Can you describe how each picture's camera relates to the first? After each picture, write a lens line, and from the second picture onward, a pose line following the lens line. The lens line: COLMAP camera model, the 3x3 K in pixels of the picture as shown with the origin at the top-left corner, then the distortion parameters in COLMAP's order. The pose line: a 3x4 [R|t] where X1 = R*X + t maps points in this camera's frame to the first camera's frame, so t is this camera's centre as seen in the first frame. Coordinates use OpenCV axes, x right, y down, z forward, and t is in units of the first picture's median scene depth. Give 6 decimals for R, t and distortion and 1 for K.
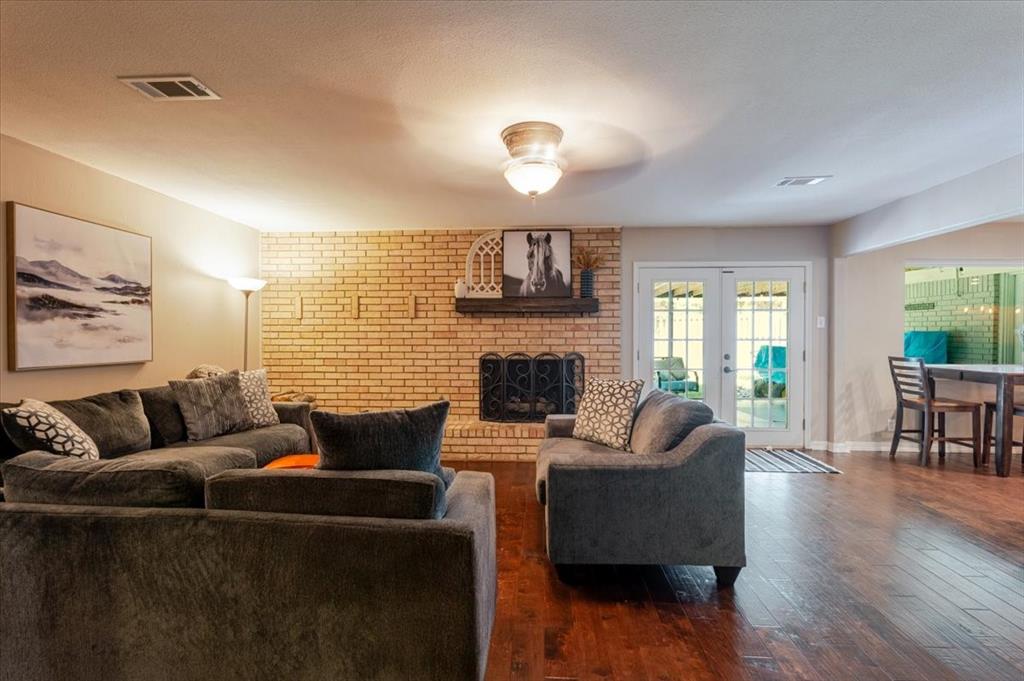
lens RADIAL K [[472.9, 0, 512.0], [0, 472.9, 340.5], [0, 0, 1]] dist [-0.000332, -0.000097]
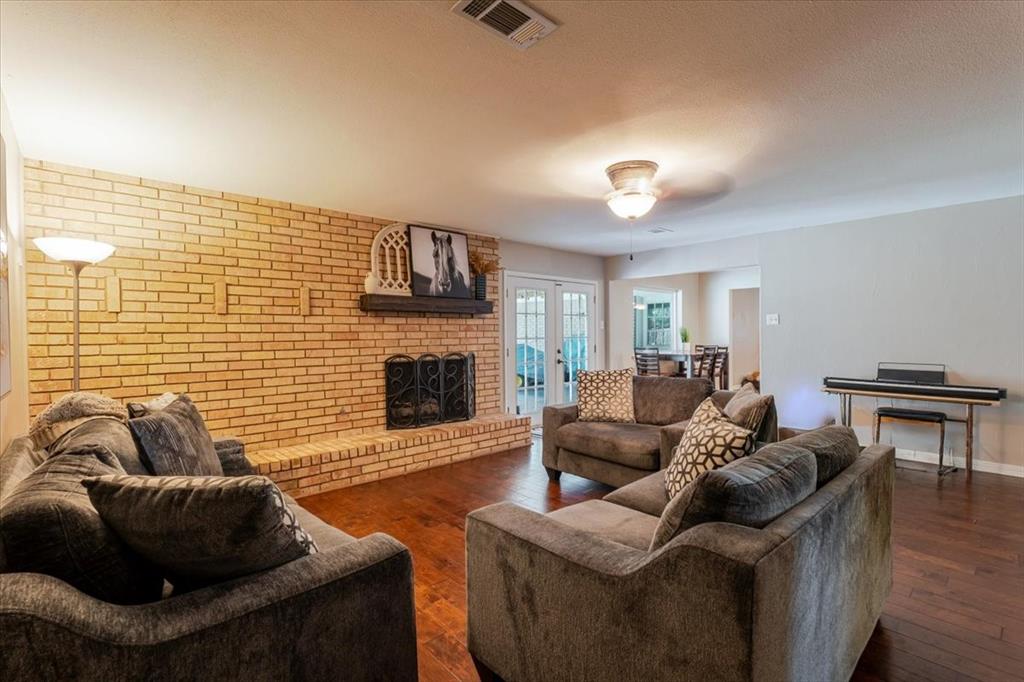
lens RADIAL K [[472.9, 0, 512.0], [0, 472.9, 341.0], [0, 0, 1]] dist [-0.000332, -0.000097]
pose [[0.699469, -0.016549, 0.714471, -0.547518], [0.017065, 0.999834, 0.006452, -0.003479], [-0.714459, 0.007679, 0.699635, 0.194935]]
